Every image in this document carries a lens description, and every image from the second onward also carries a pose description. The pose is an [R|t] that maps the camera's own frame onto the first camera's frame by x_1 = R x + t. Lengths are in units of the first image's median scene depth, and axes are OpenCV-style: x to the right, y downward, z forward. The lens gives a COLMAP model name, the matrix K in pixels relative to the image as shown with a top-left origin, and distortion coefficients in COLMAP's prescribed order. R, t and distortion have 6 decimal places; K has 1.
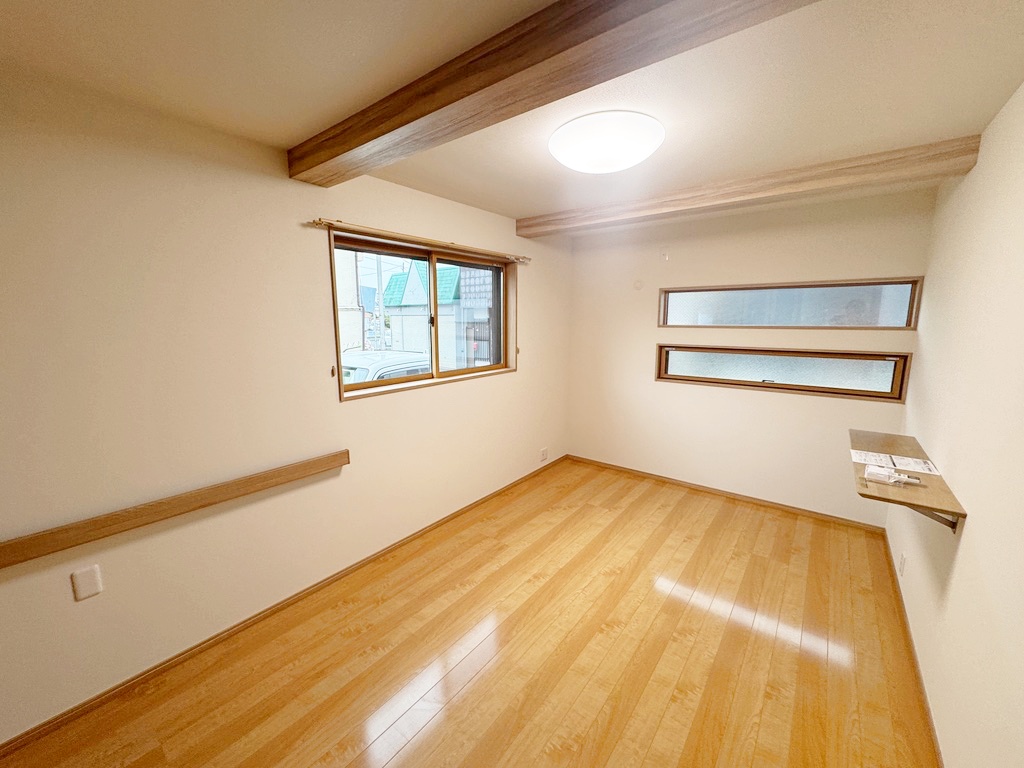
lens RADIAL K [[409.5, 0, 513.0], [0, 409.5, 385.0], [0, 0, 1]] dist [0.001285, -0.000050]
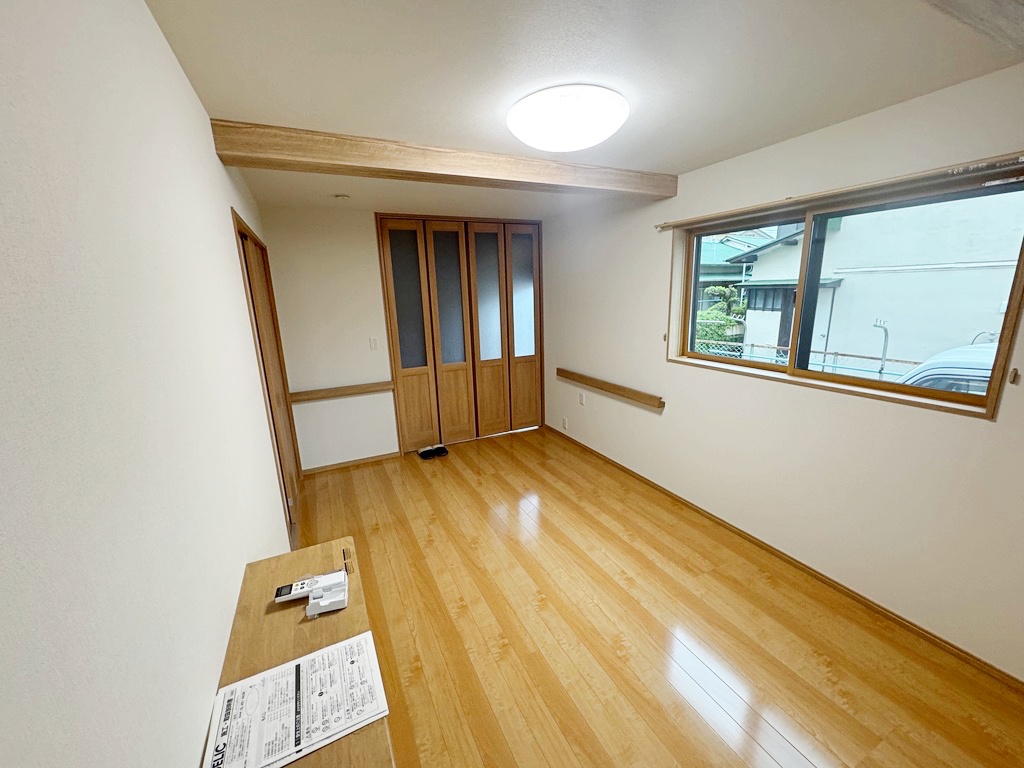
lens RADIAL K [[409.5, 0, 510.3], [0, 409.5, 386.9], [0, 0, 1]] dist [0.001285, -0.000050]
pose [[-0.446529, 0.222318, -0.866710, 0.998330], [-0.113340, 0.946785, 0.301251, -0.228696], [0.887562, 0.232751, -0.397569, 1.141505]]
